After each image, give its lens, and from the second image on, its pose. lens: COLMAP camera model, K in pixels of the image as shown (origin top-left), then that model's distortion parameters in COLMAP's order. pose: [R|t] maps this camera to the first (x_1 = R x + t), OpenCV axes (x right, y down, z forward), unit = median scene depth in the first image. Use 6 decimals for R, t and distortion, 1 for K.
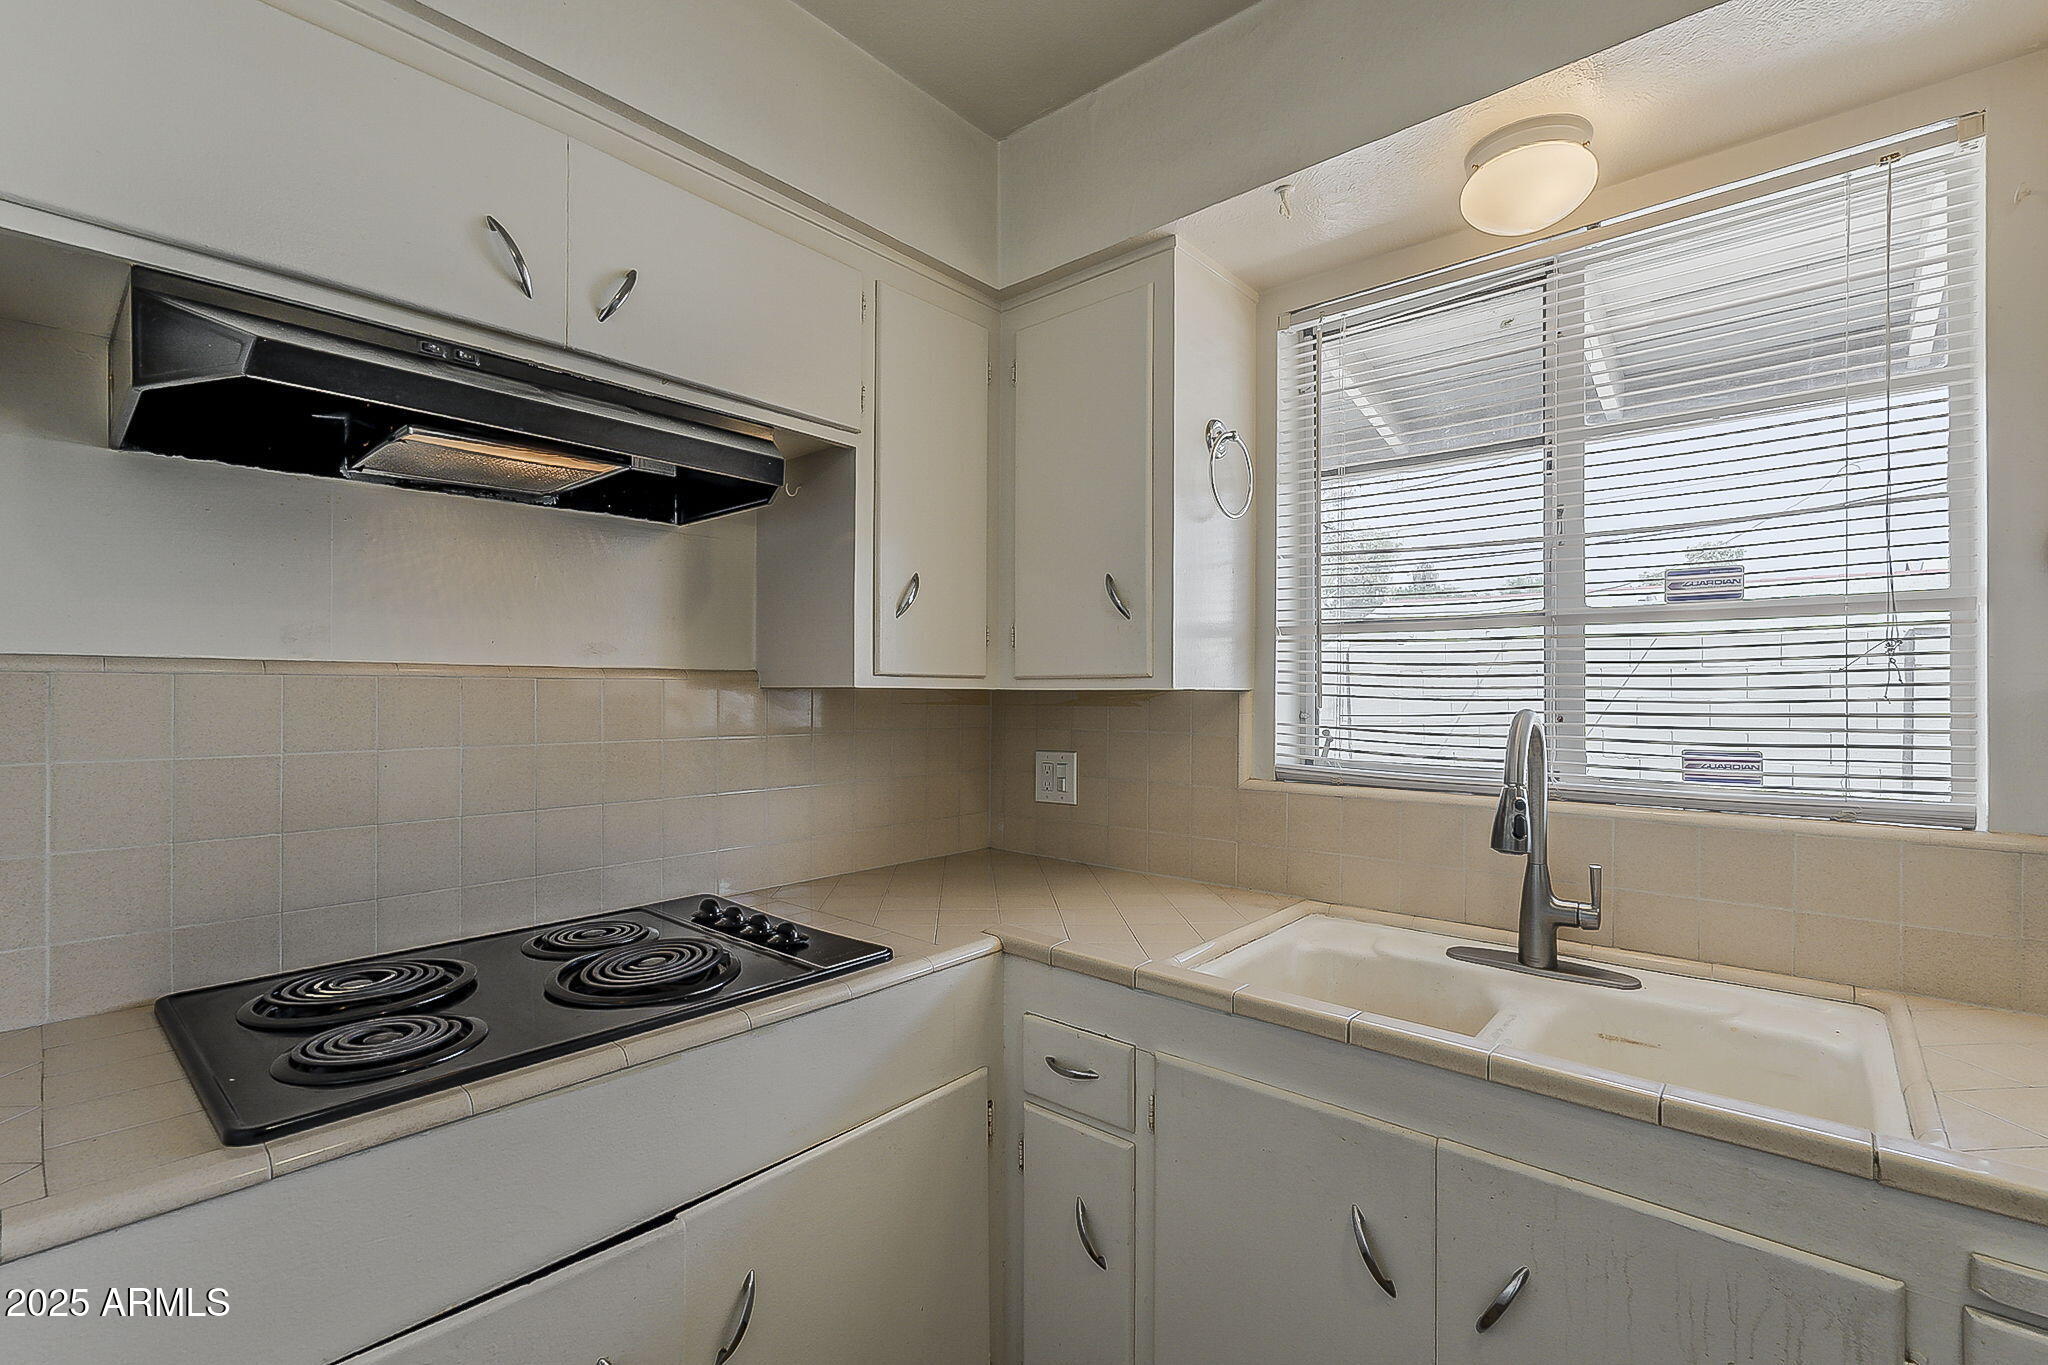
lens RADIAL K [[900.7, 0, 1035.8], [0, 900.7, 684.8], [0, 0, 1]] dist [-0.001742, -0.000650]
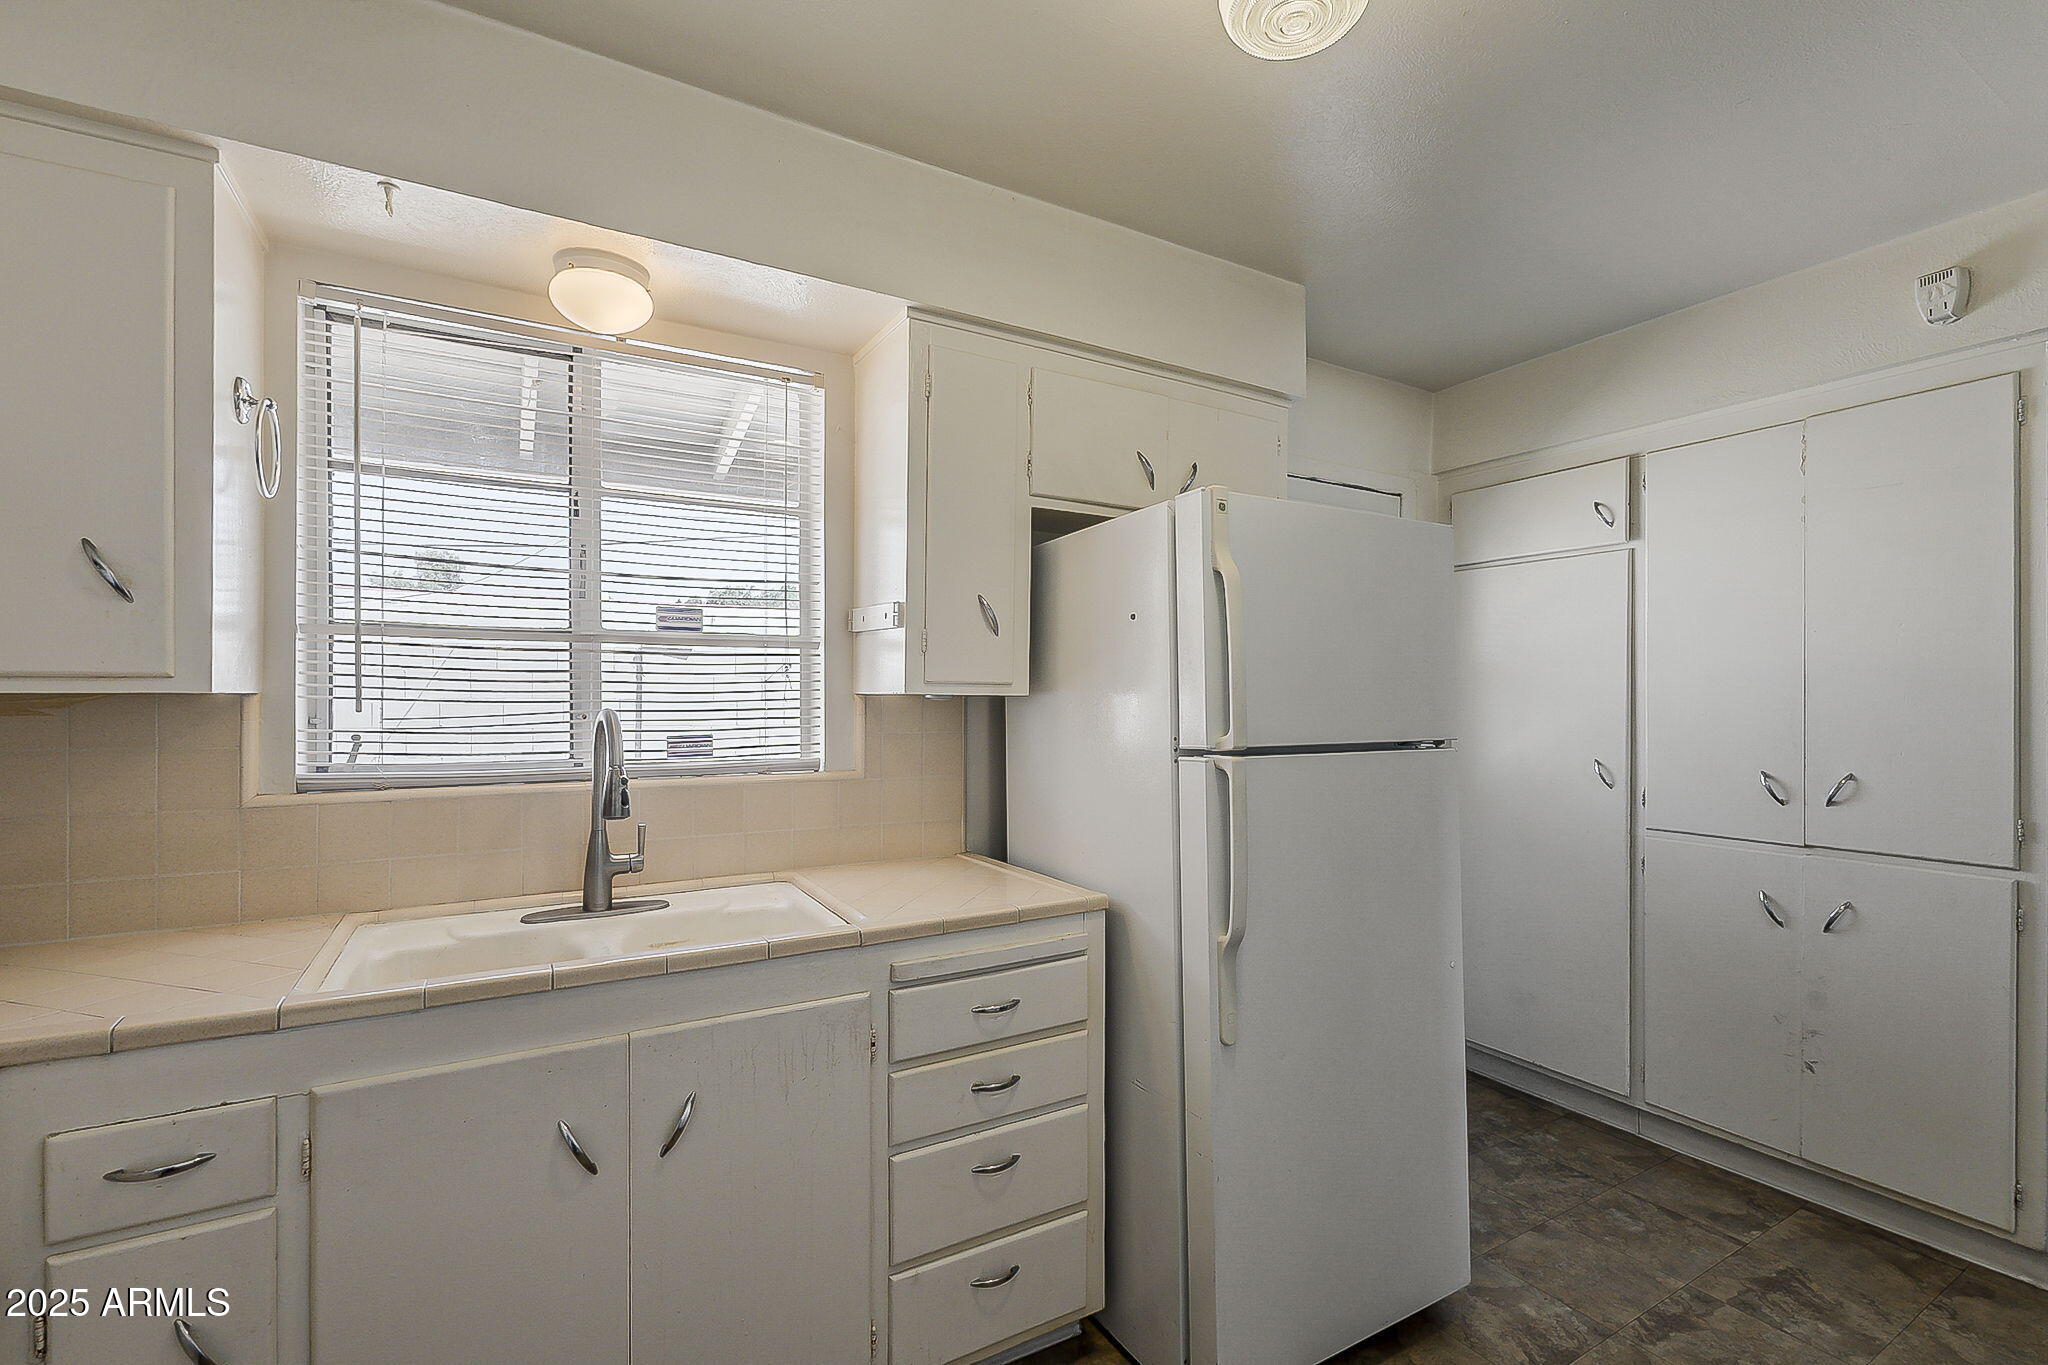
lens RADIAL K [[900.7, 0, 1035.8], [0, 900.7, 684.8], [0, 0, 1]] dist [-0.001742, -0.000650]
pose [[0.314622, 0.008395, 0.949180, -0.453242], [-0.007492, 0.999952, -0.006361, -0.003183], [-0.949187, -0.005110, 0.314670, 0.012811]]
